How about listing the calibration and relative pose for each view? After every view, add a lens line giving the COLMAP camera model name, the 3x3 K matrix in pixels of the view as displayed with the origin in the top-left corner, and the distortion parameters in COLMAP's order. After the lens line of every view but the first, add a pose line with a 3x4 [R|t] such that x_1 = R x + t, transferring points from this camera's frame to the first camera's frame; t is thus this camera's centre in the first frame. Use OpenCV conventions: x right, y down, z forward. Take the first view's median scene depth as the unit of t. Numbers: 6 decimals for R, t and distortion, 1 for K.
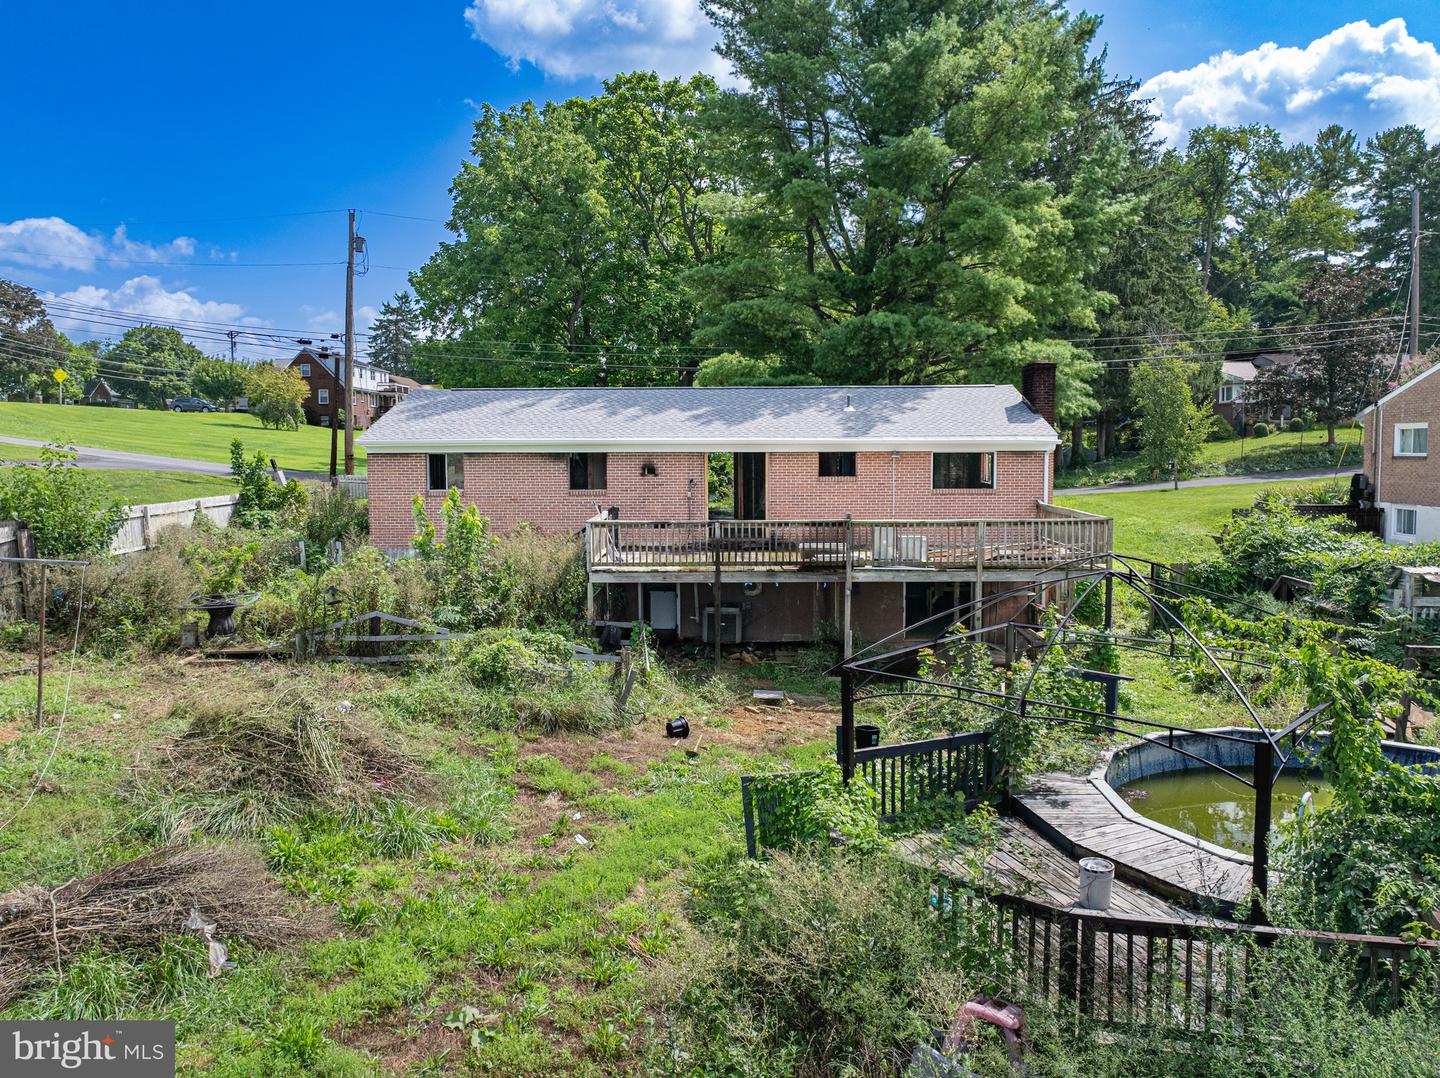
lens RADIAL K [[1015.9, 0, 720.0], [0, 1015.9, 539.0], [0, 0, 1]] dist [-0.036937, 0.008248]
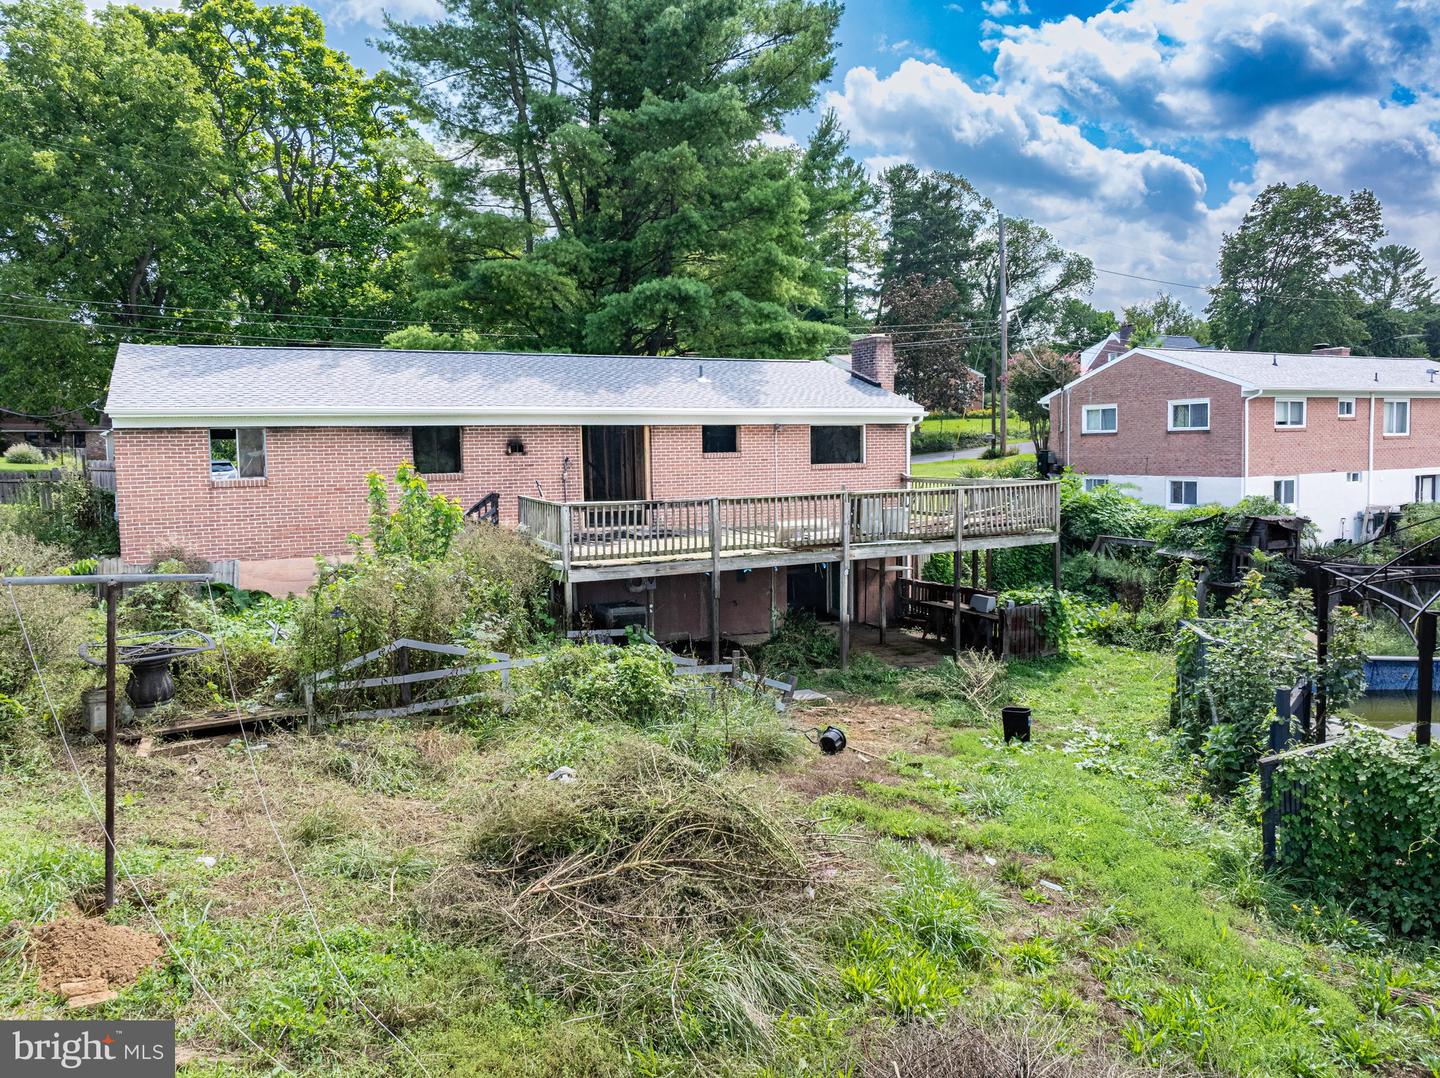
lens RADIAL K [[1027.6, 0, 720.0], [0, 1027.6, 539.0], [0, 0, 1]] dist [-0.041148, 0.004242]
pose [[0.874977, -0.052394, 0.481322, -0.331487], [0.055617, 0.998423, 0.007578, 0.008266], [-0.480960, 0.020139, 0.876511, 0.208260]]
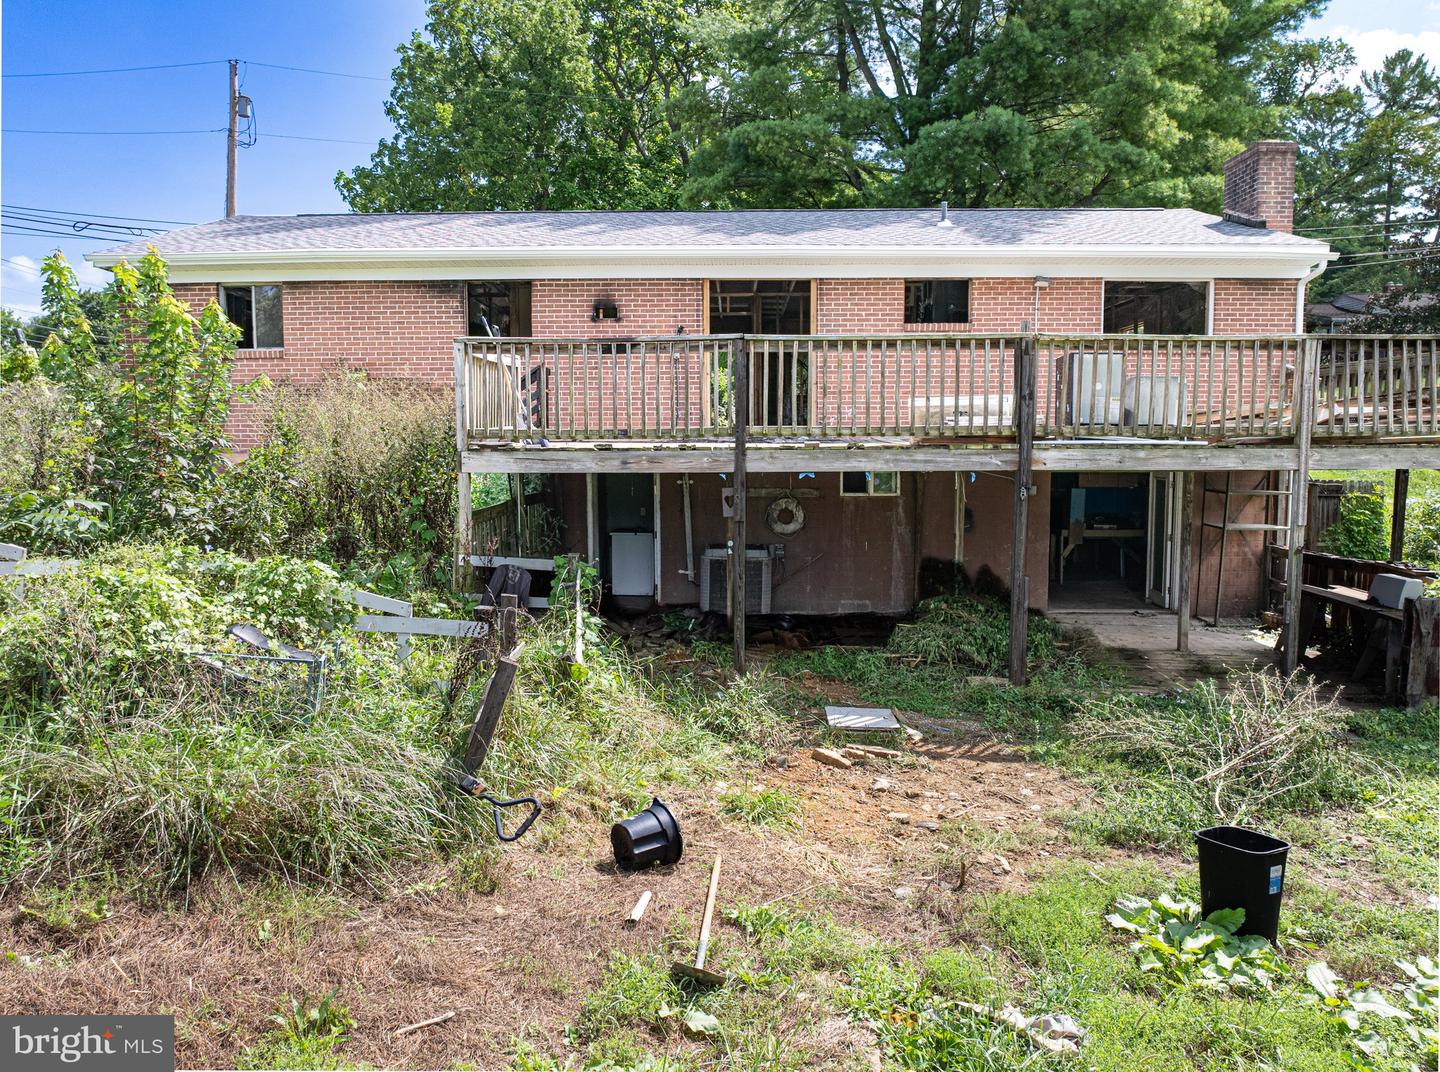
lens RADIAL K [[1015.9, 0, 720.0], [0, 1015.9, 536.0], [0, 0, 1]] dist [-0.036937, 0.008248]
pose [[0.999878, 0.001219, 0.015591, -0.015207], [-0.001255, 0.999997, 0.002266, 0.057800], [-0.015588, -0.002285, 0.999876, 0.440247]]
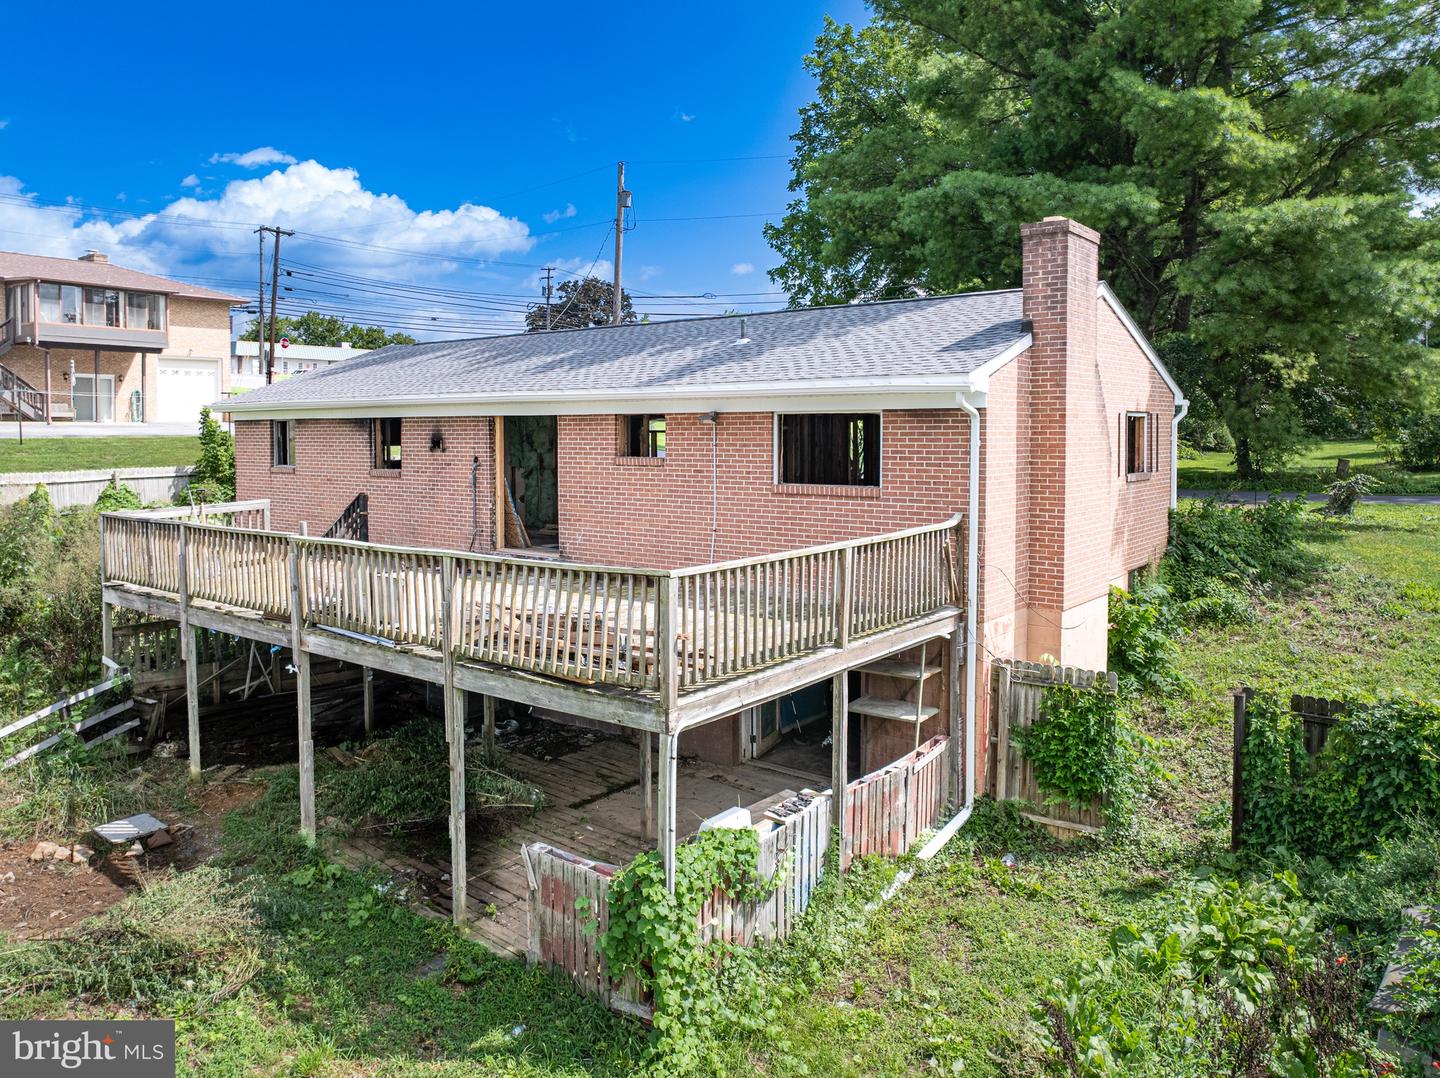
lens RADIAL K [[1015.9, 0, 720.0], [0, 1015.9, 539.0], [0, 0, 1]] dist [-0.036937, 0.008248]
pose [[0.812223, 0.064788, -0.579738, 0.499822], [-0.053238, 0.997899, 0.036931, -0.038826], [0.580912, 0.000868, 0.813966, 0.559847]]
